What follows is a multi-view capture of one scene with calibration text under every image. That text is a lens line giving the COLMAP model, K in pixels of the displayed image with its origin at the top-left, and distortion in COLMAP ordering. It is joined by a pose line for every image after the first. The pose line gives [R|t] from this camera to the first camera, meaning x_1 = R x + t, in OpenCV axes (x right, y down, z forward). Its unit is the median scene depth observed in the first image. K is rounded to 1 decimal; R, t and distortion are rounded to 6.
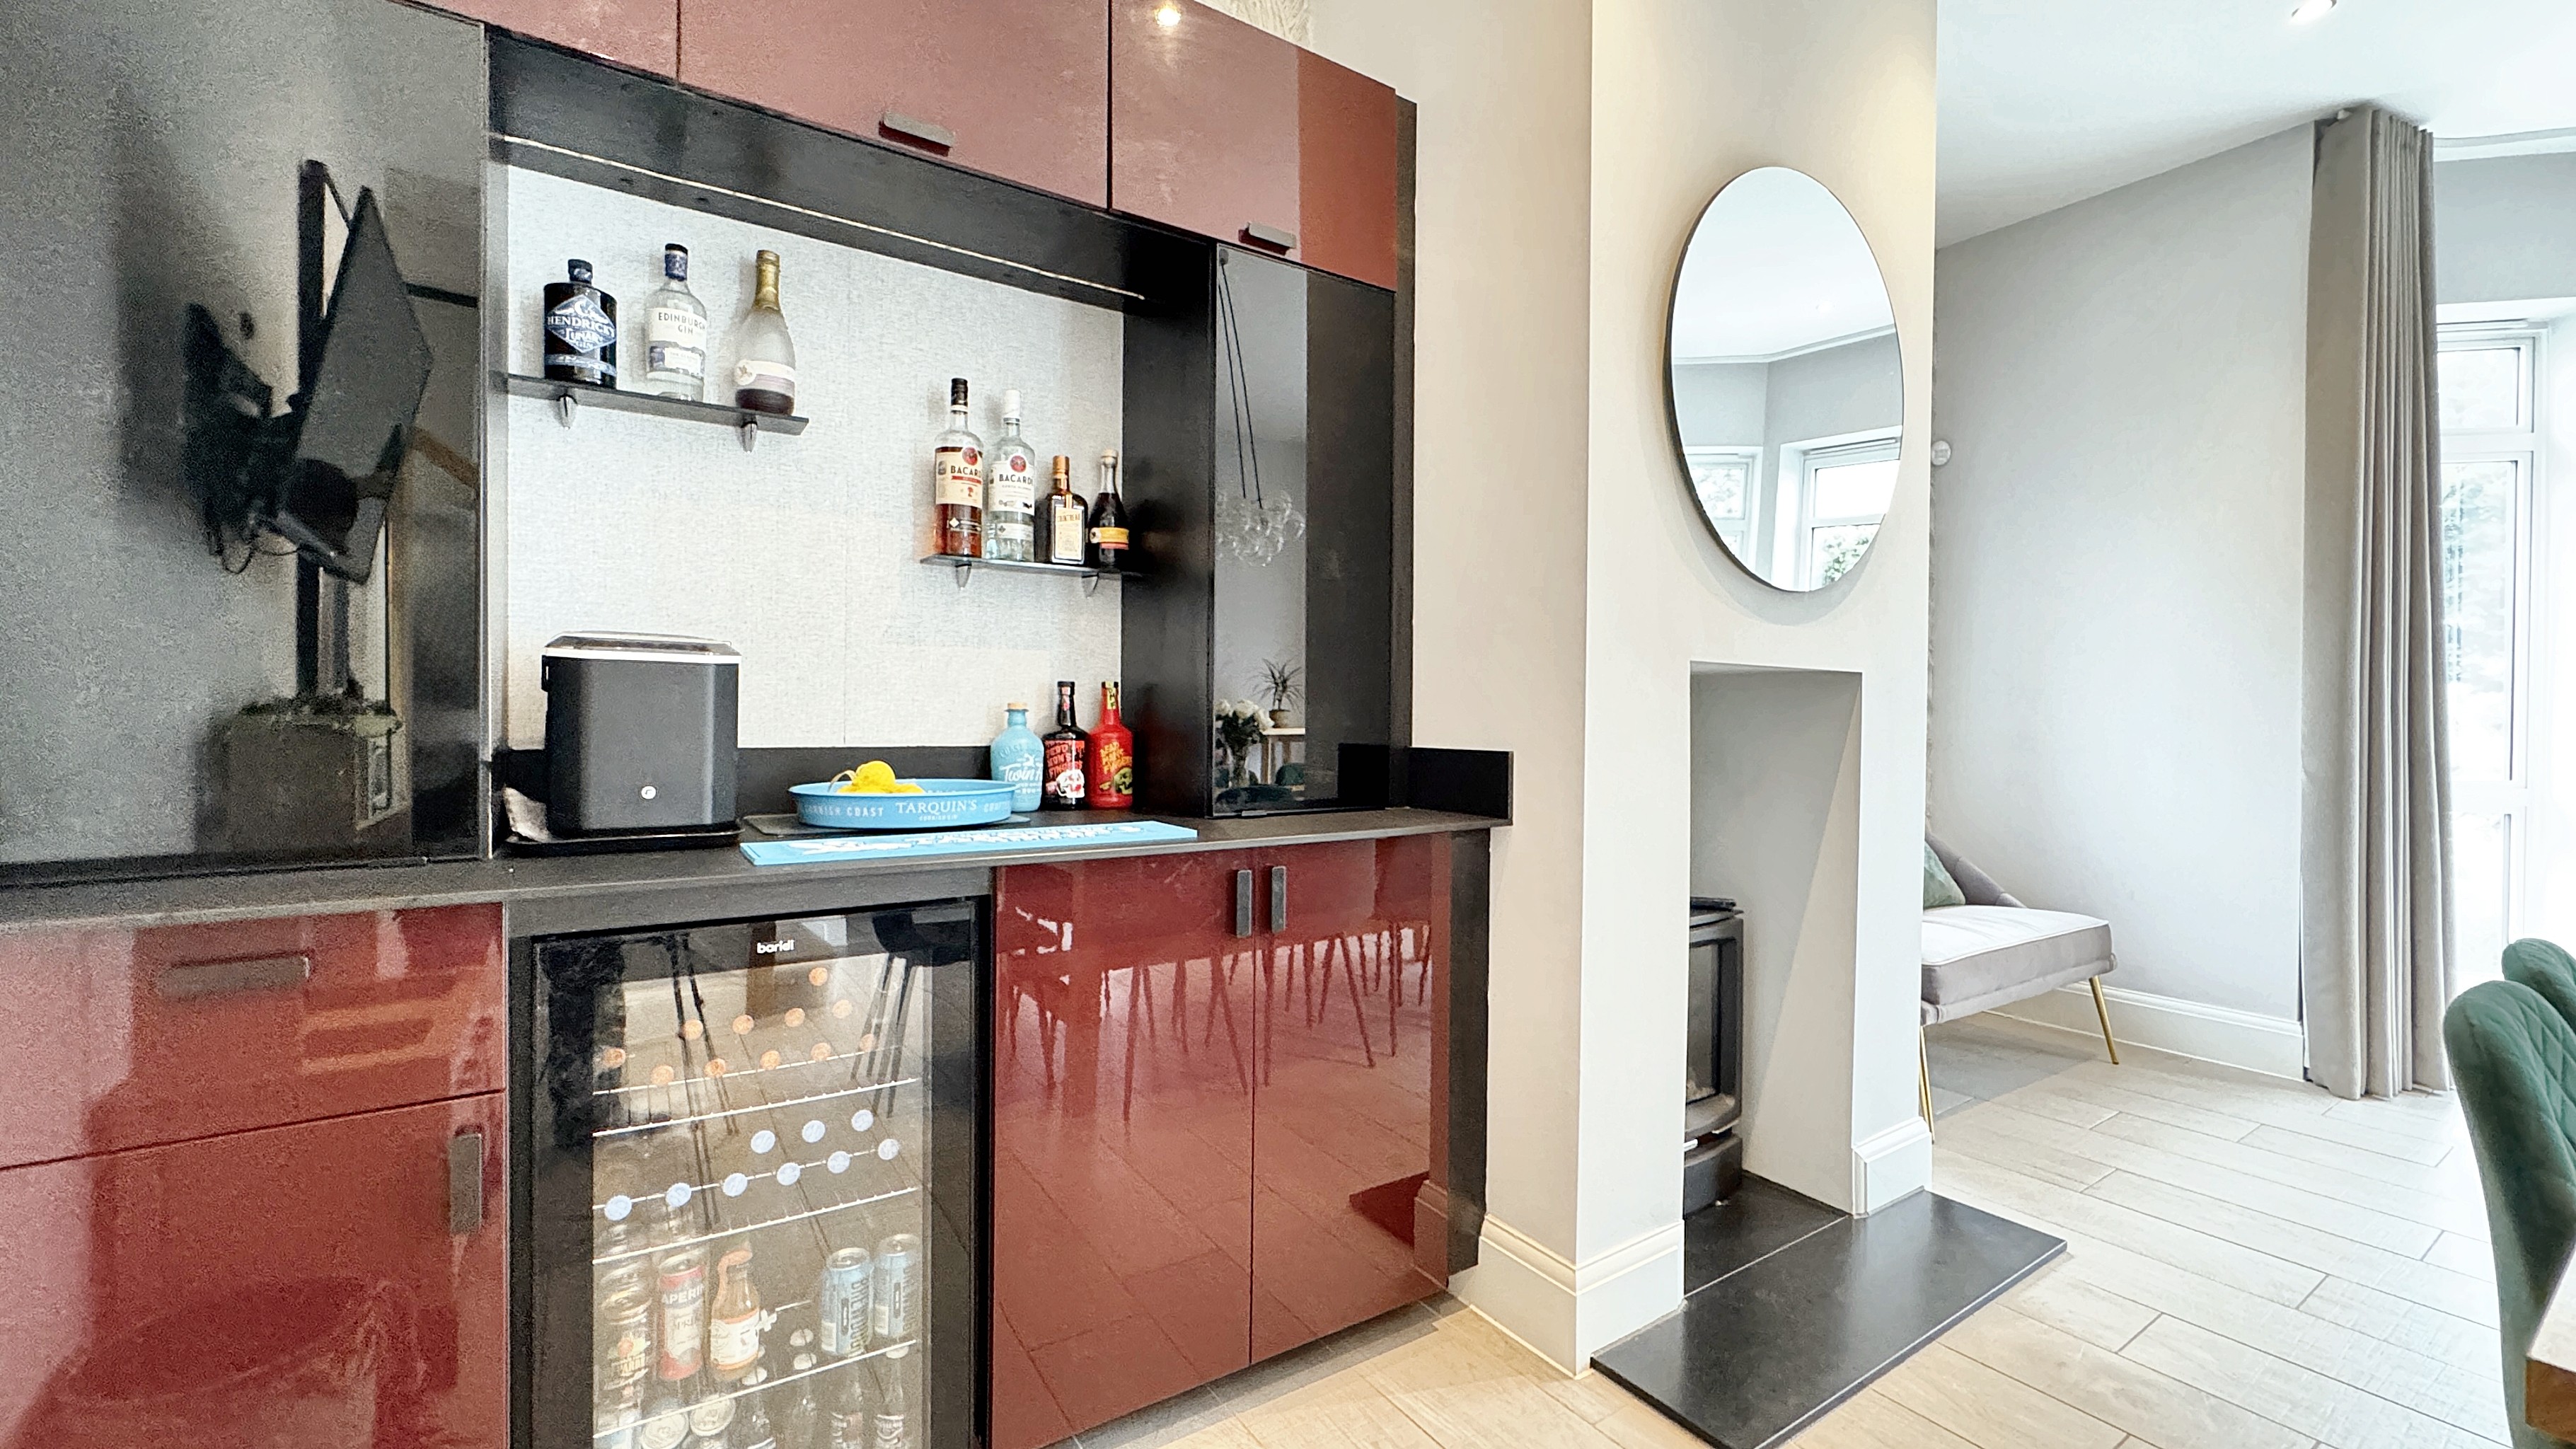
lens RADIAL K [[1027.9, 0, 1288.0], [0, 1027.9, 724.5], [0, 0, 1]] dist [-0.002479, -0.000573]
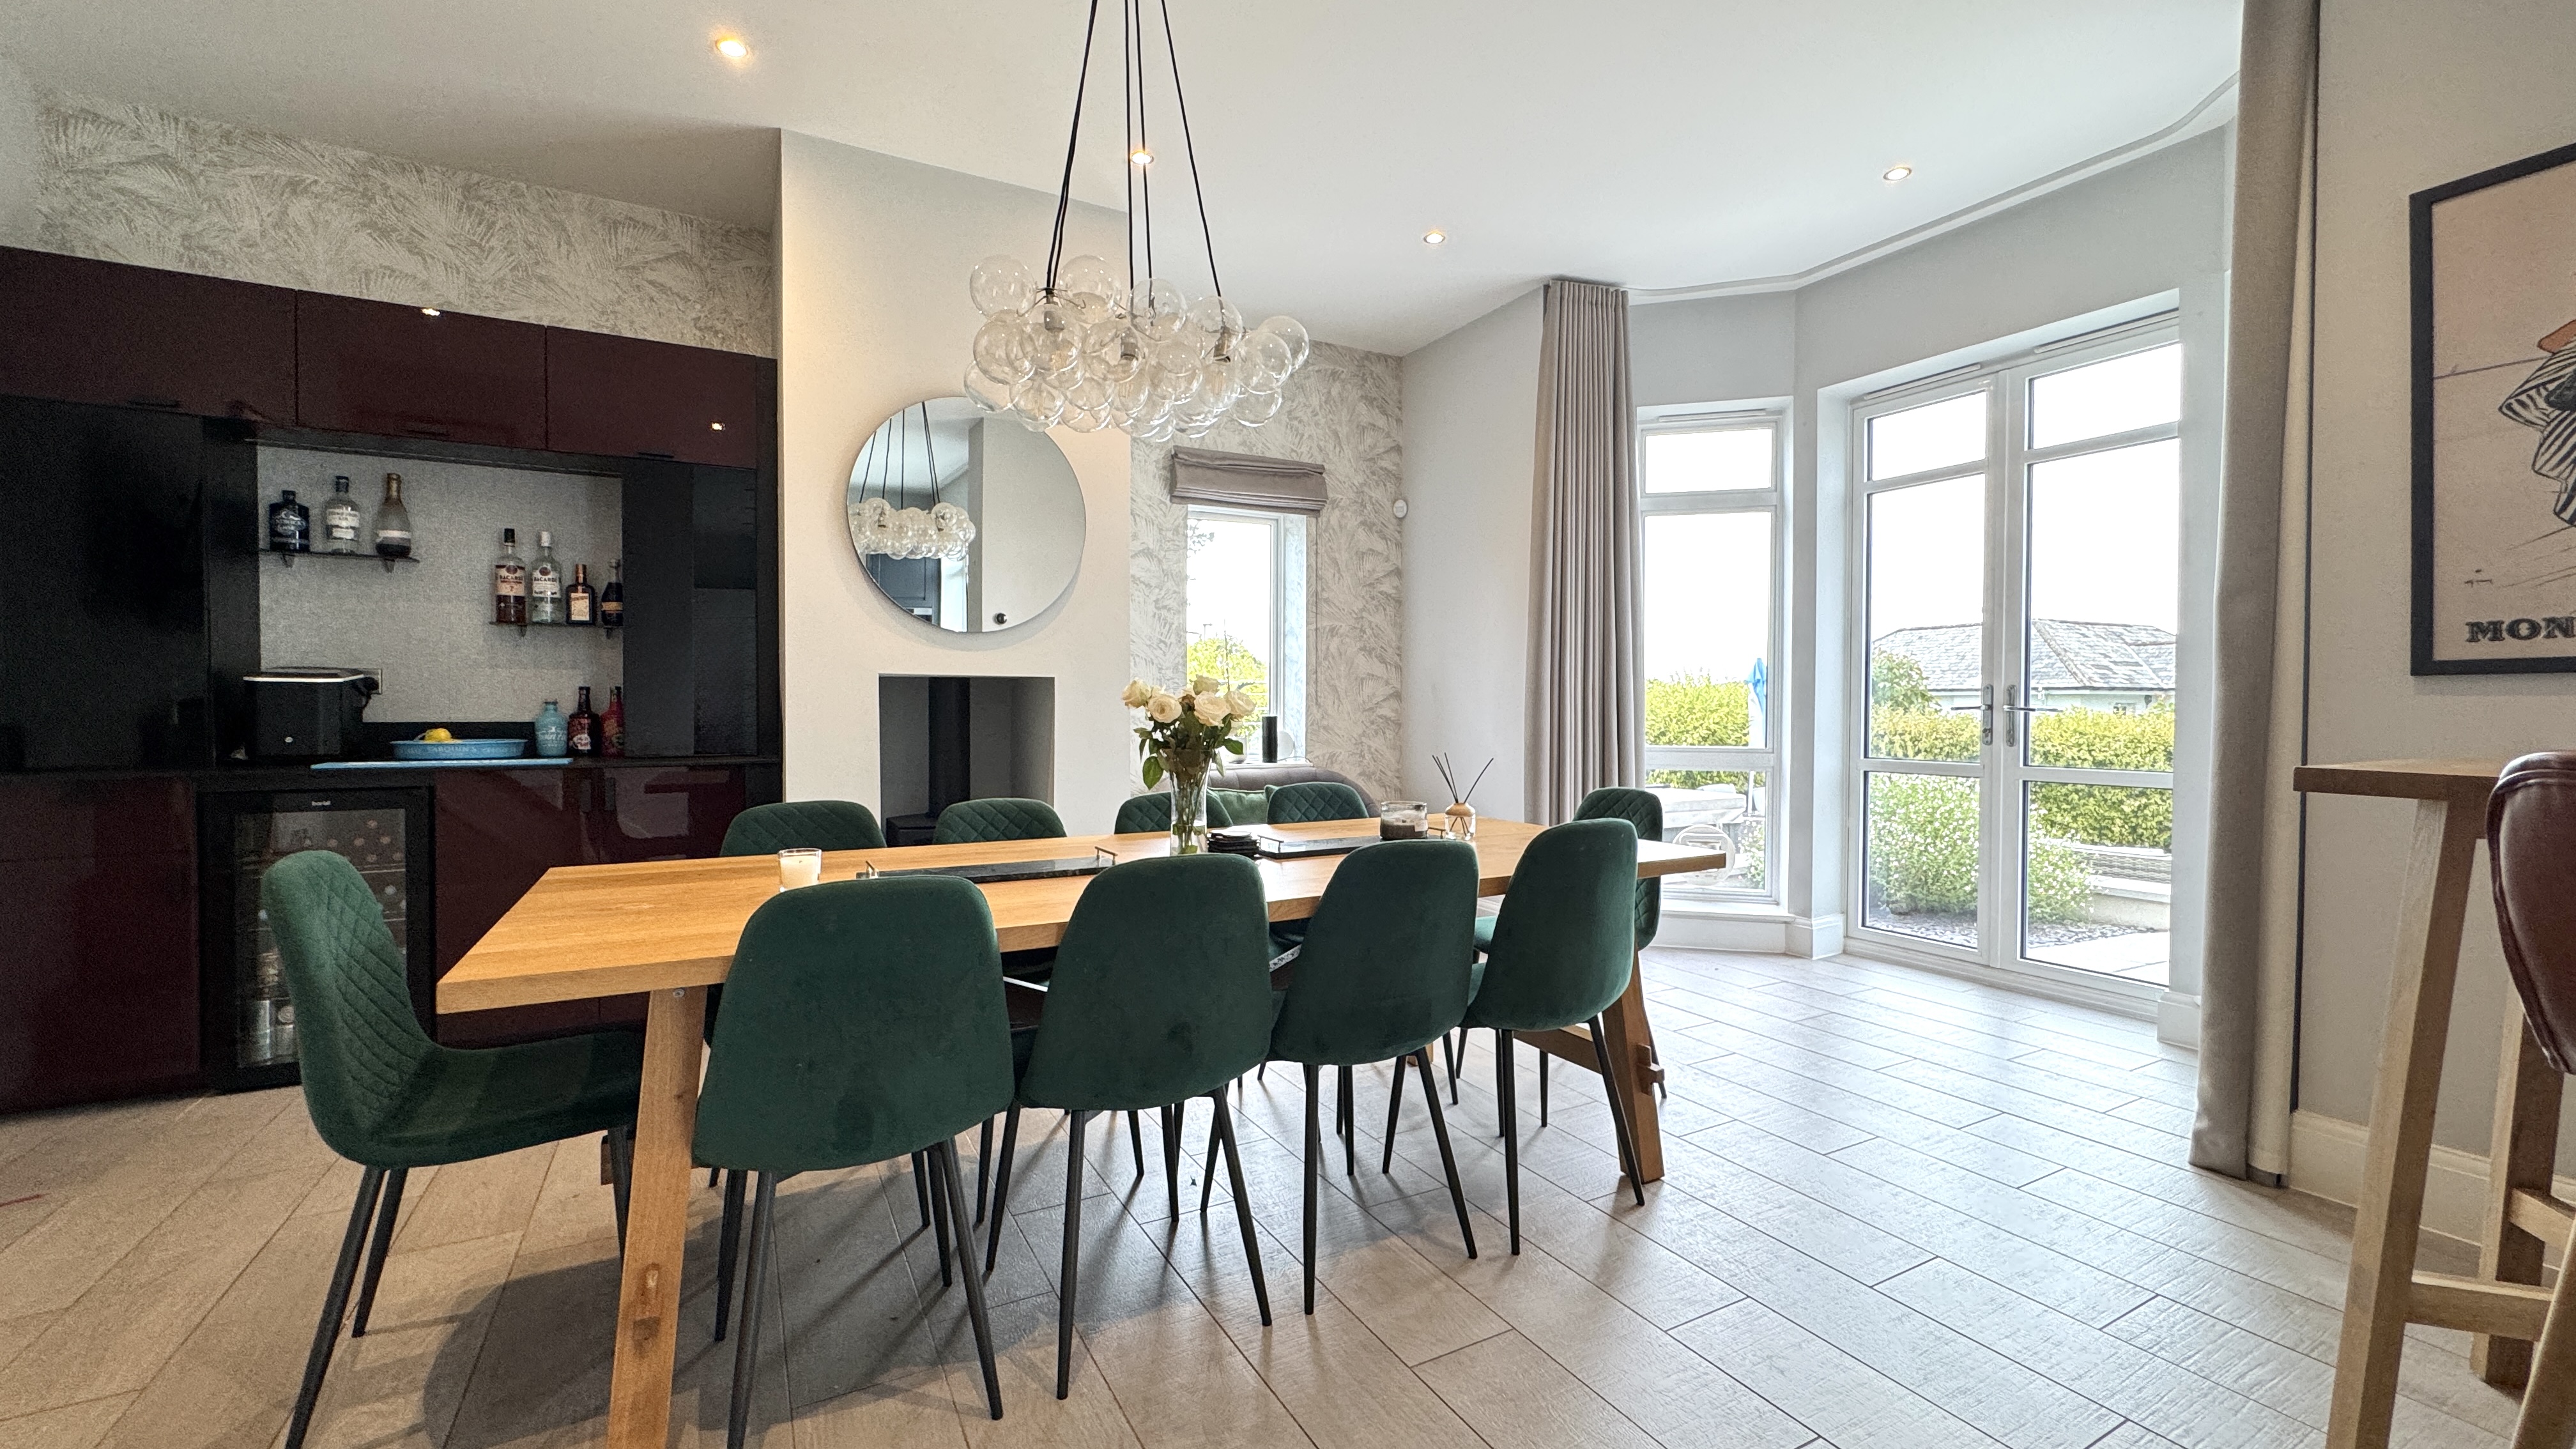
lens RADIAL K [[1031.2, 0, 1288.0], [0, 1031.2, 724.5], [0, 0, 1]] dist [-0.000857, 0.000030]
pose [[0.994983, -0.006123, -0.099854, 1.310172], [0.006371, 0.999977, 0.002170, 0.031863], [0.099838, -0.002795, 0.995000, -0.762067]]
